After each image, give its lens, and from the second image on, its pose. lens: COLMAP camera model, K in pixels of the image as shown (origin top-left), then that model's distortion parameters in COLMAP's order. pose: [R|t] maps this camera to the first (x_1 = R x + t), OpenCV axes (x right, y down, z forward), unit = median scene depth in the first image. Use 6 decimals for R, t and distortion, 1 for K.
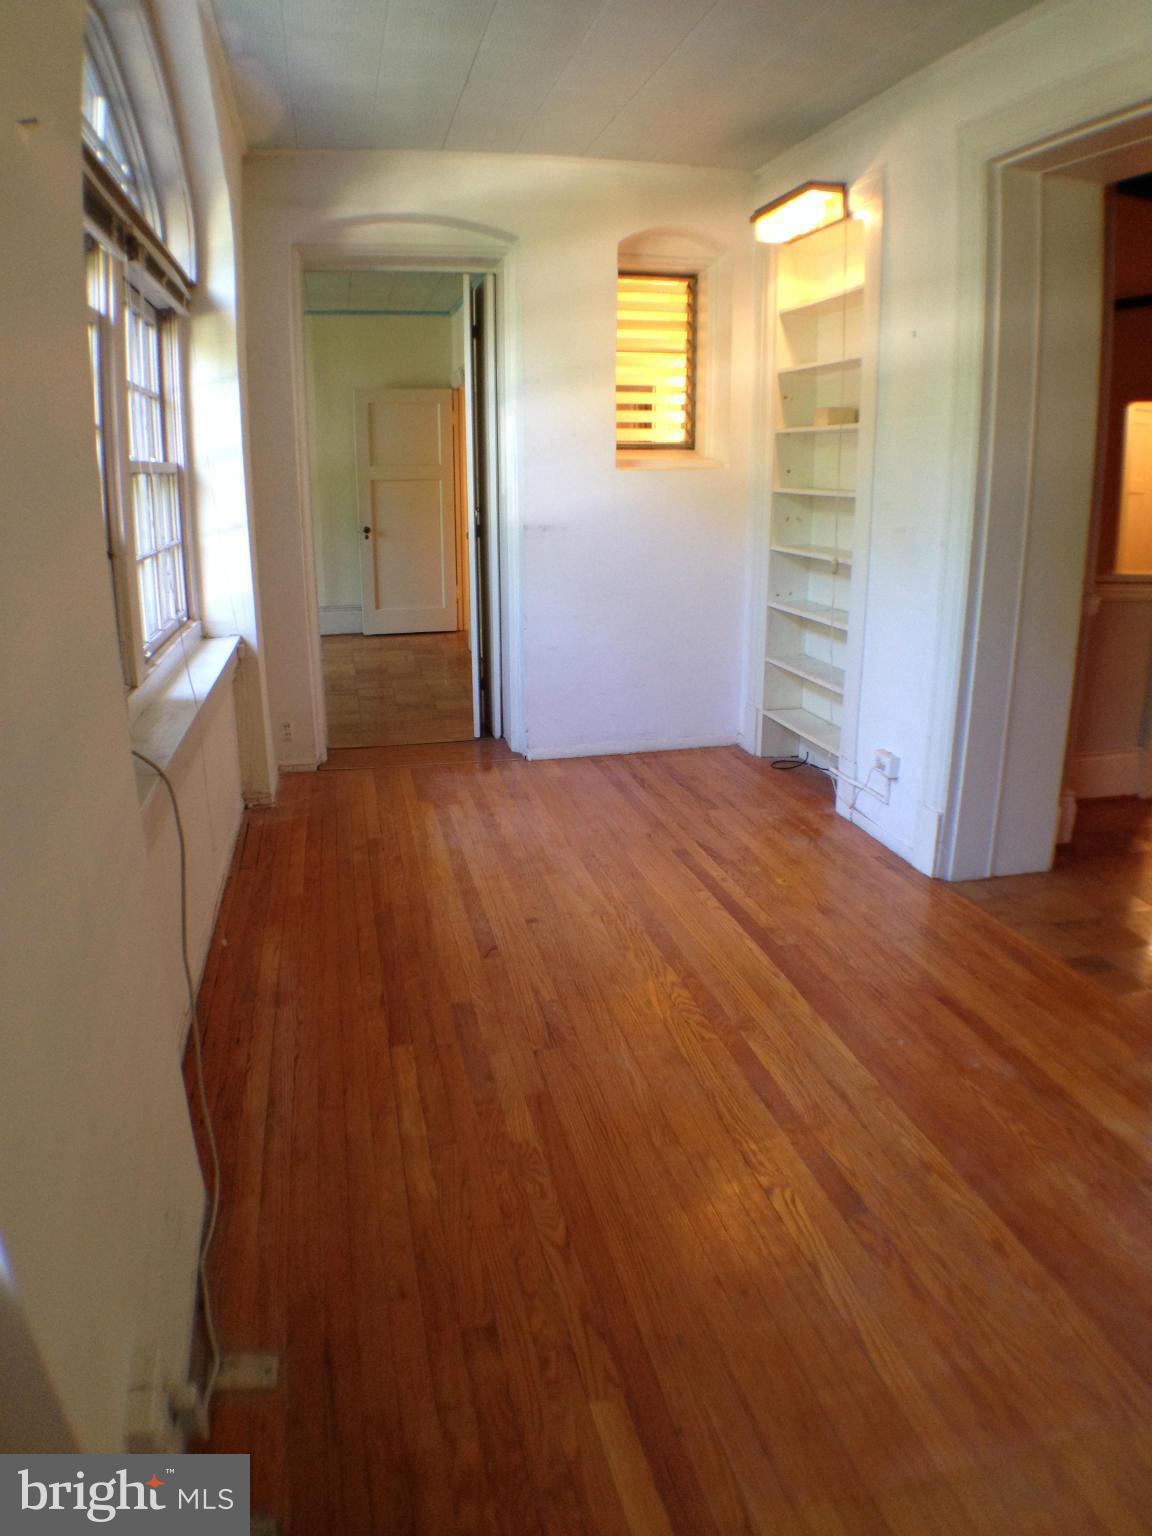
lens RADIAL K [[991.2, 0, 576.0], [0, 991.2, 768.0], [0, 0, 1]] dist [-0.147388, -0.003590]
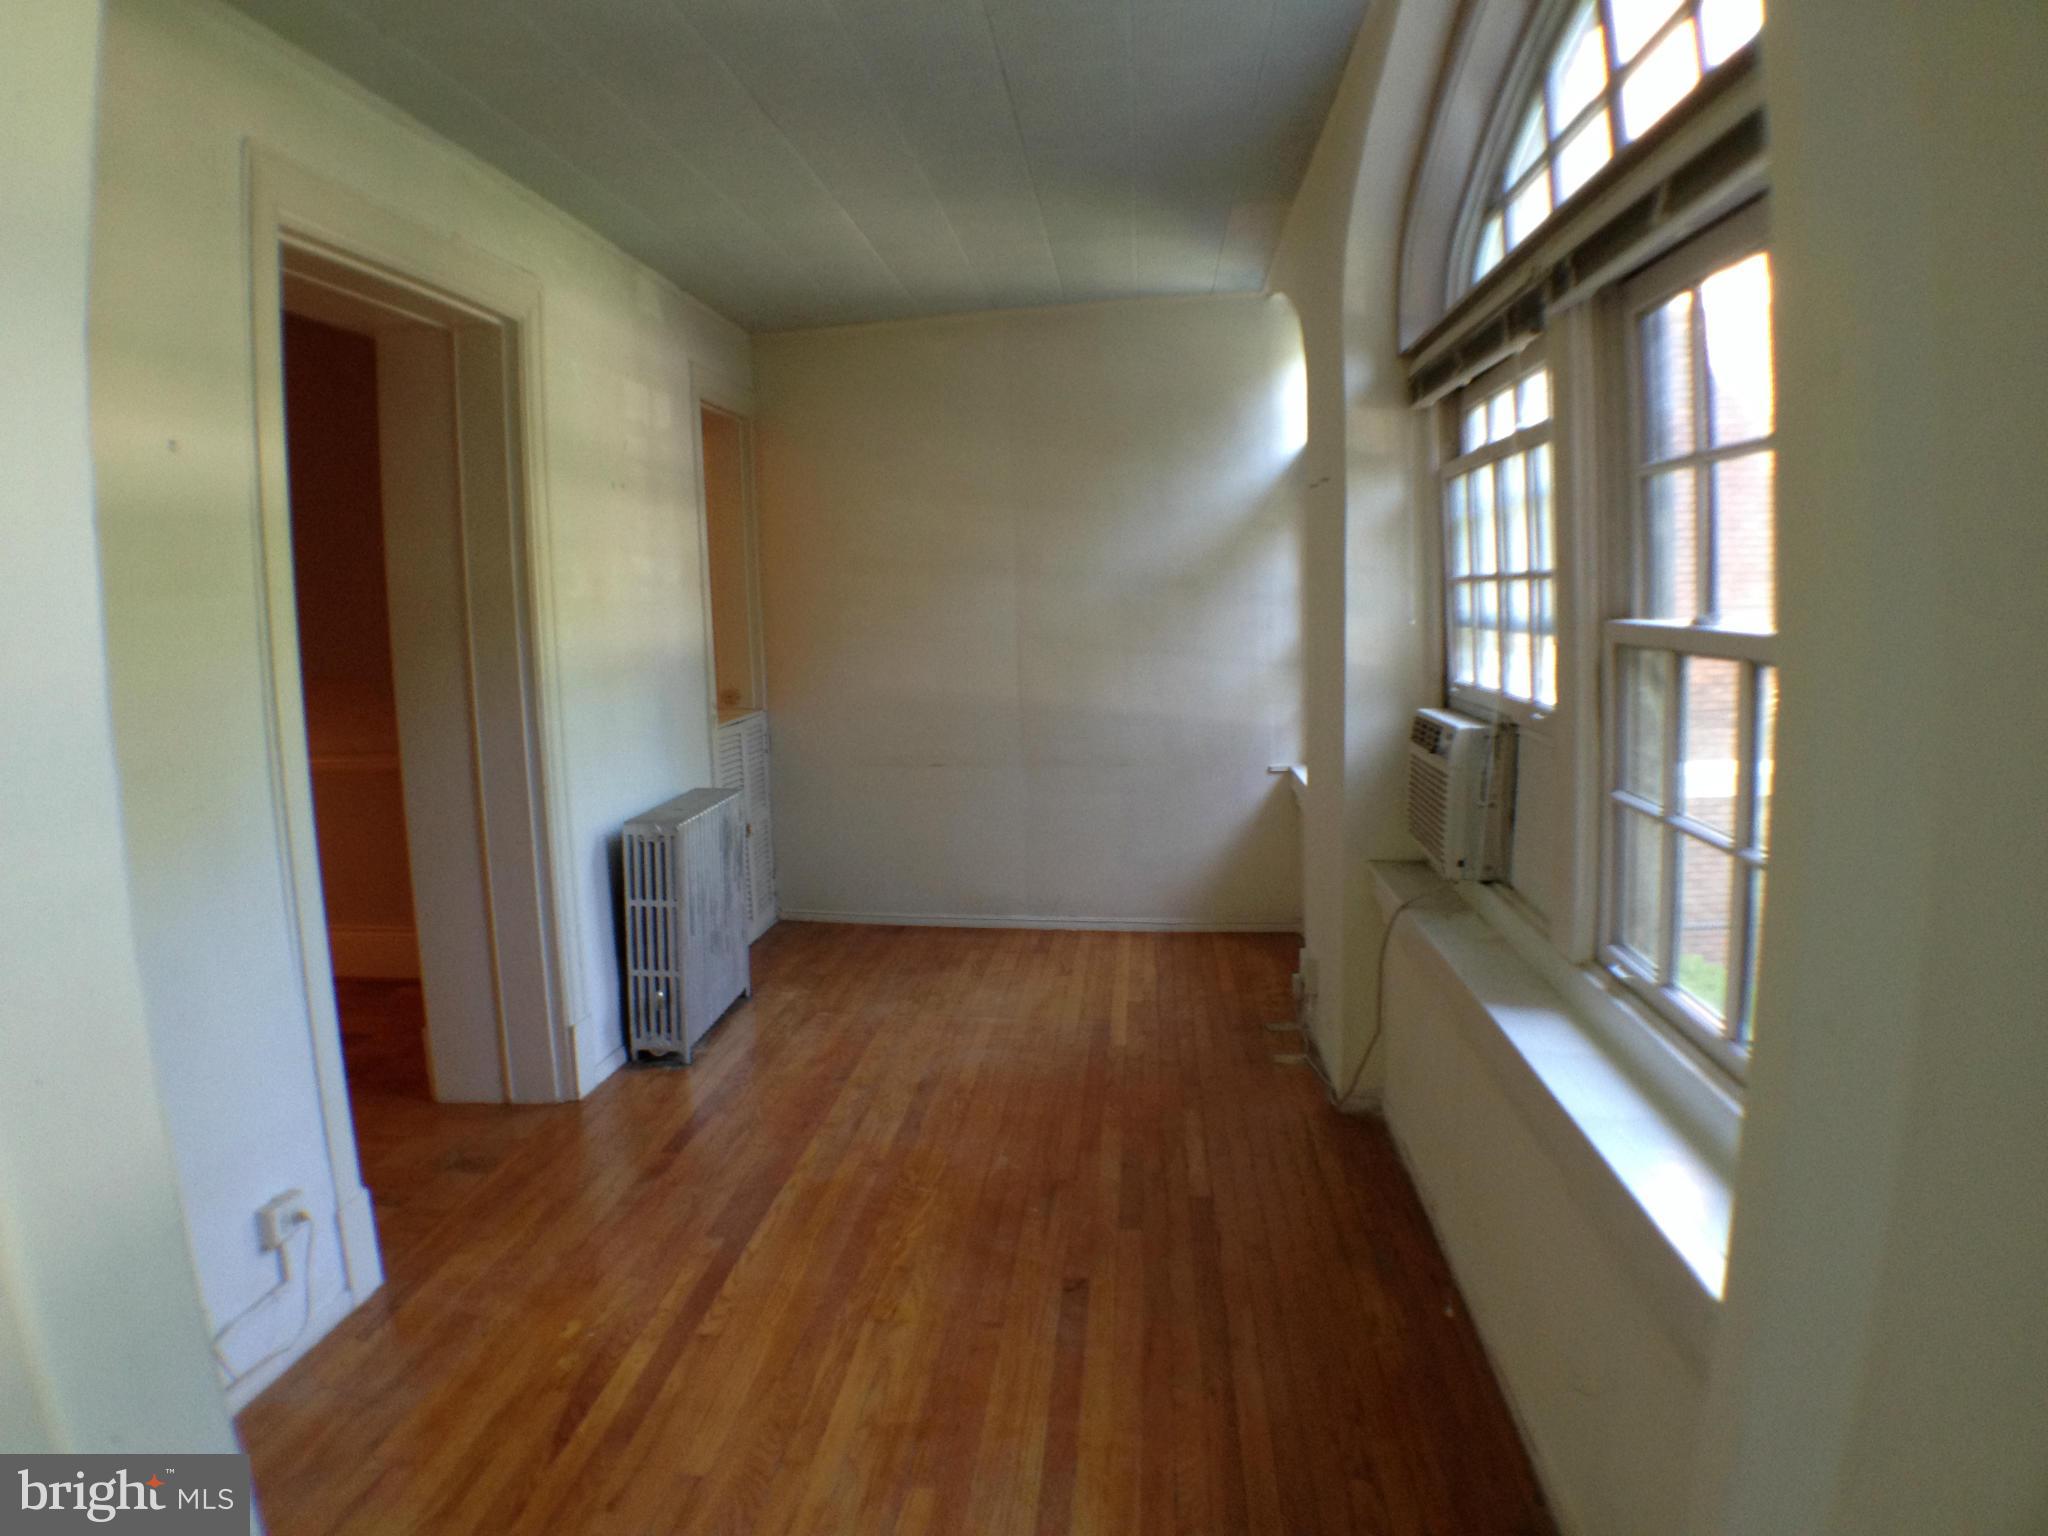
lens RADIAL K [[1321.7, 0, 1024.0], [0, 1321.7, 768.0], [0, 0, 1]] dist [-0.147388, -0.003590]
pose [[-0.948227, -0.007831, 0.317497, -0.270121], [0.125367, 0.909284, 0.396846, -0.422808], [-0.291802, 0.416103, -0.861226, 1.277382]]
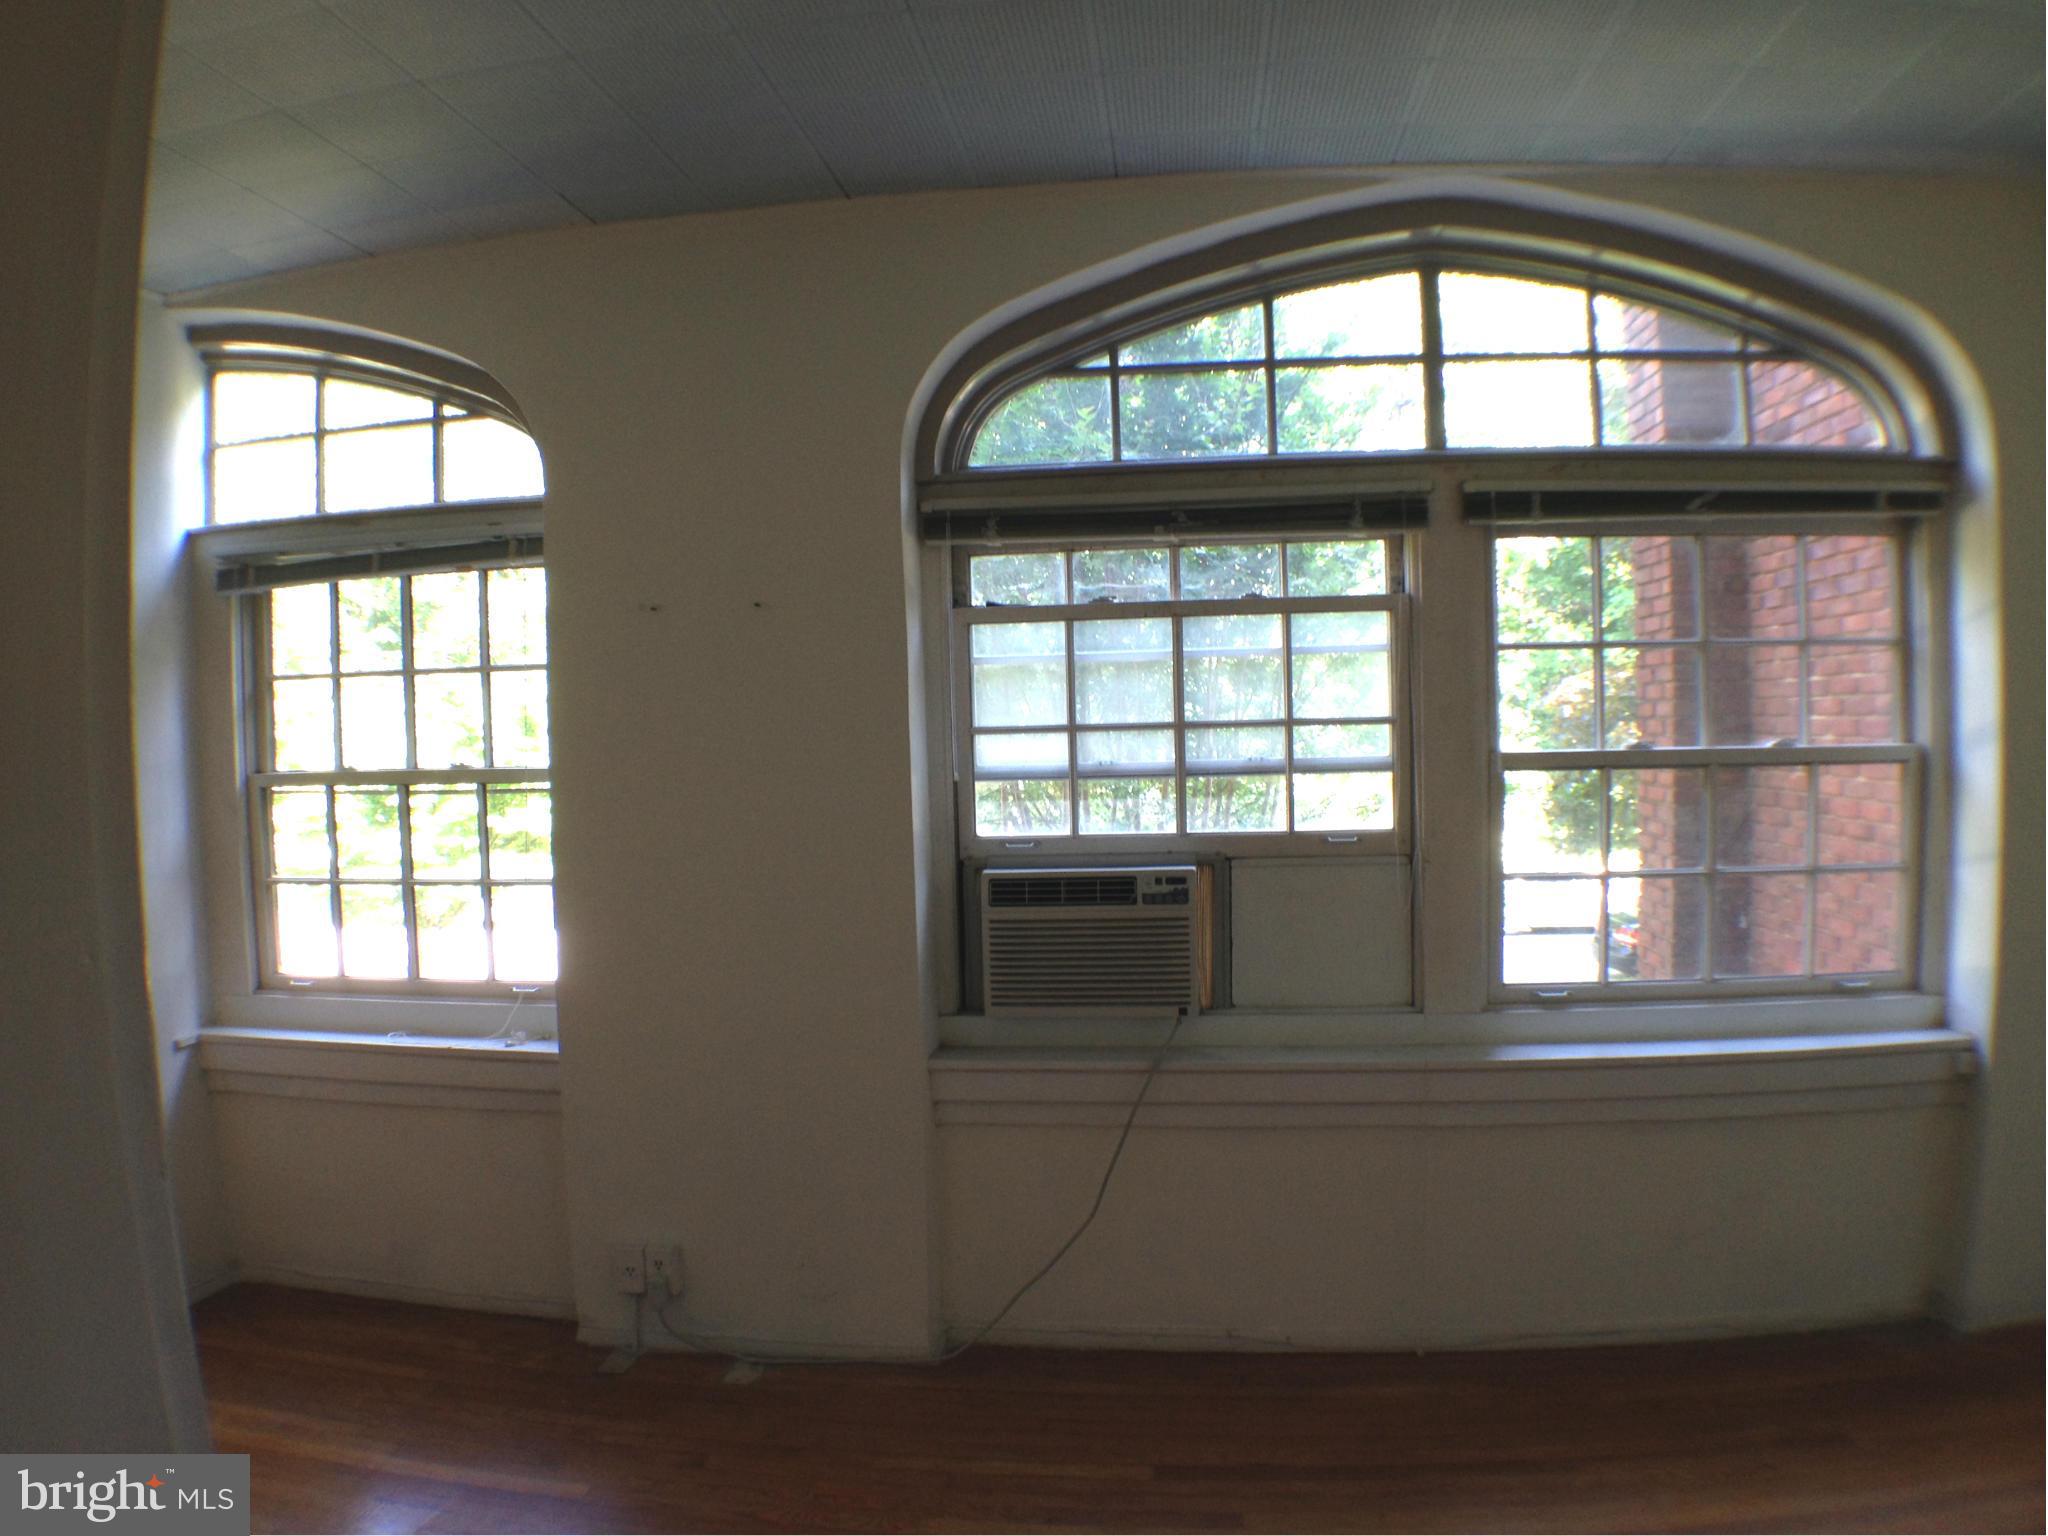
lens RADIAL K [[1321.7, 0, 1024.0], [0, 1321.7, 768.0], [0, 0, 1]] dist [-0.147388, -0.003590]
pose [[-0.342367, 0.033105, -0.938983, 0.521613], [-0.252846, 0.959265, 0.126012, -0.242558], [0.904905, 0.280561, -0.320050, 0.679234]]
